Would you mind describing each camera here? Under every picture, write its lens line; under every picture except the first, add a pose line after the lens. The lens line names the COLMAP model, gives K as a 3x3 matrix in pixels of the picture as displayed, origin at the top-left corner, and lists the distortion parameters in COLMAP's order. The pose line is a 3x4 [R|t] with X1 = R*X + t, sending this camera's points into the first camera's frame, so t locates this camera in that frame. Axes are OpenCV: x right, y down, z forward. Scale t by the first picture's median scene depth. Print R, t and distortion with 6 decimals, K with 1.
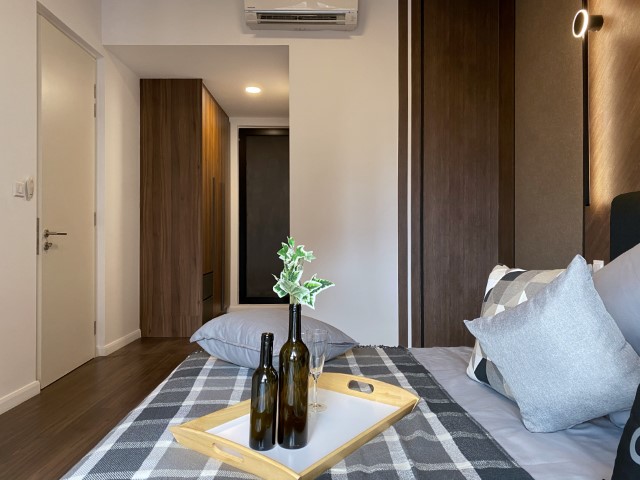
lens RADIAL K [[484.5, 0, 320.0], [0, 484.5, 240.0], [0, 0, 1]] dist [-0.002959, -0.000692]
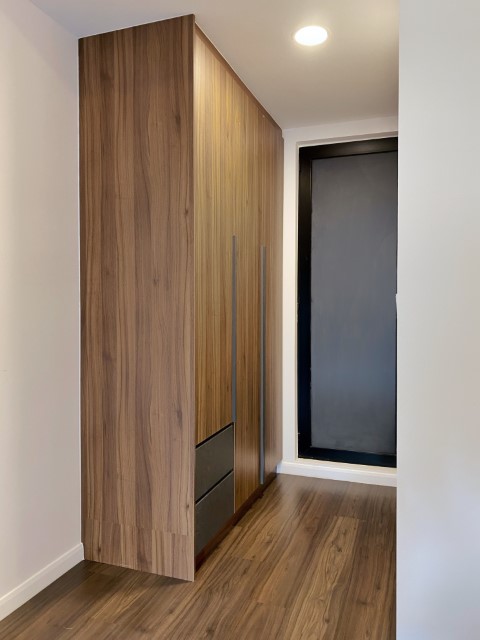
lens RADIAL K [[502.6, 0, 240.0], [0, 502.6, 320.0], [0, 0, 1]] dist [0.037050, -0.001779]
pose [[0.938626, 0.006131, -0.344883, -0.037894], [0.003471, 0.999623, 0.027219, -0.061441], [0.344920, -0.026746, 0.938251, 0.566796]]
